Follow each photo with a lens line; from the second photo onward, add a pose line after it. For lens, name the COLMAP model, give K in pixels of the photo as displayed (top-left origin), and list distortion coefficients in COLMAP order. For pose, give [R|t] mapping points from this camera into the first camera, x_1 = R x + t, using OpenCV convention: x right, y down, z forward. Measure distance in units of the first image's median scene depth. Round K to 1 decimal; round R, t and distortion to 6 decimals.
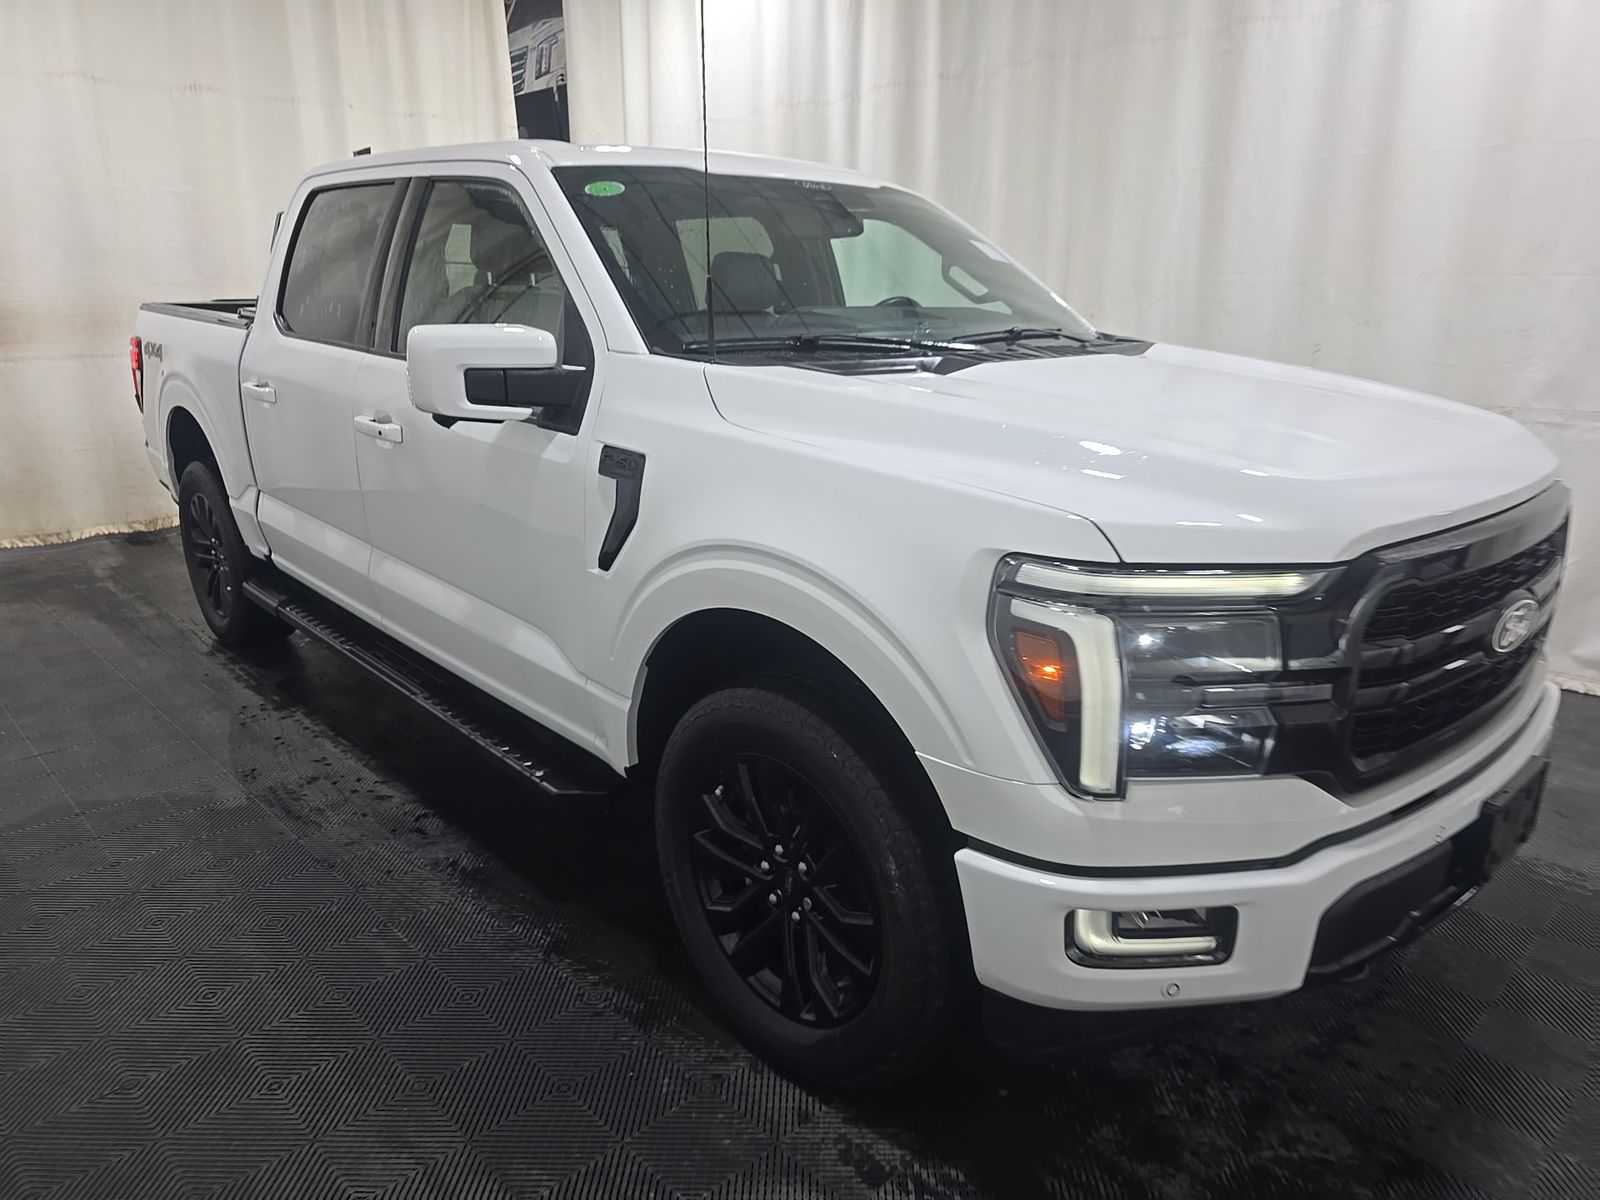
lens RADIAL K [[1075.3, 0, 821.6], [0, 1075.3, 596.6], [0, 0, 1]] dist [0.068925, -0.044120]
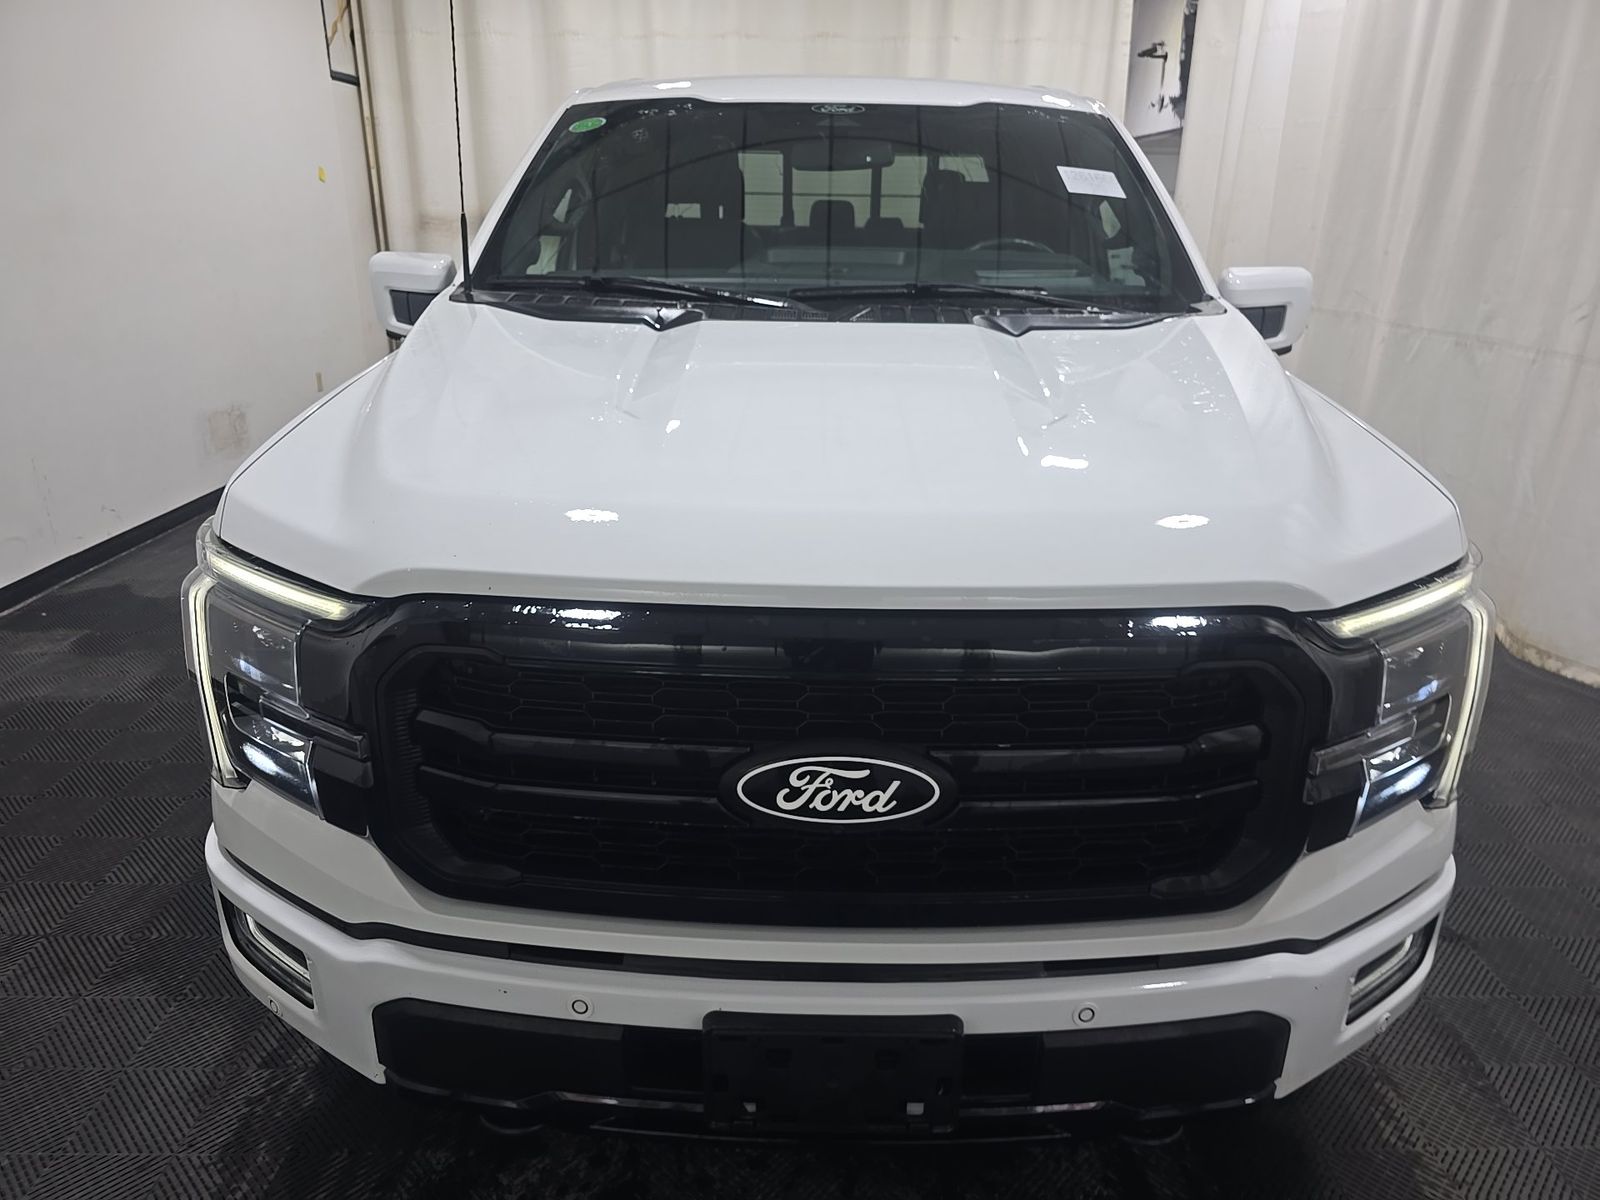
lens RADIAL K [[1075.3, 0, 821.6], [0, 1075.3, 596.6], [0, 0, 1]] dist [0.068925, -0.044120]
pose [[0.728904, 0.244750, -0.639372, 0.755878], [-0.203166, 0.969173, 0.139381, -0.130440], [0.653776, 0.028303, 0.756159, 0.380287]]
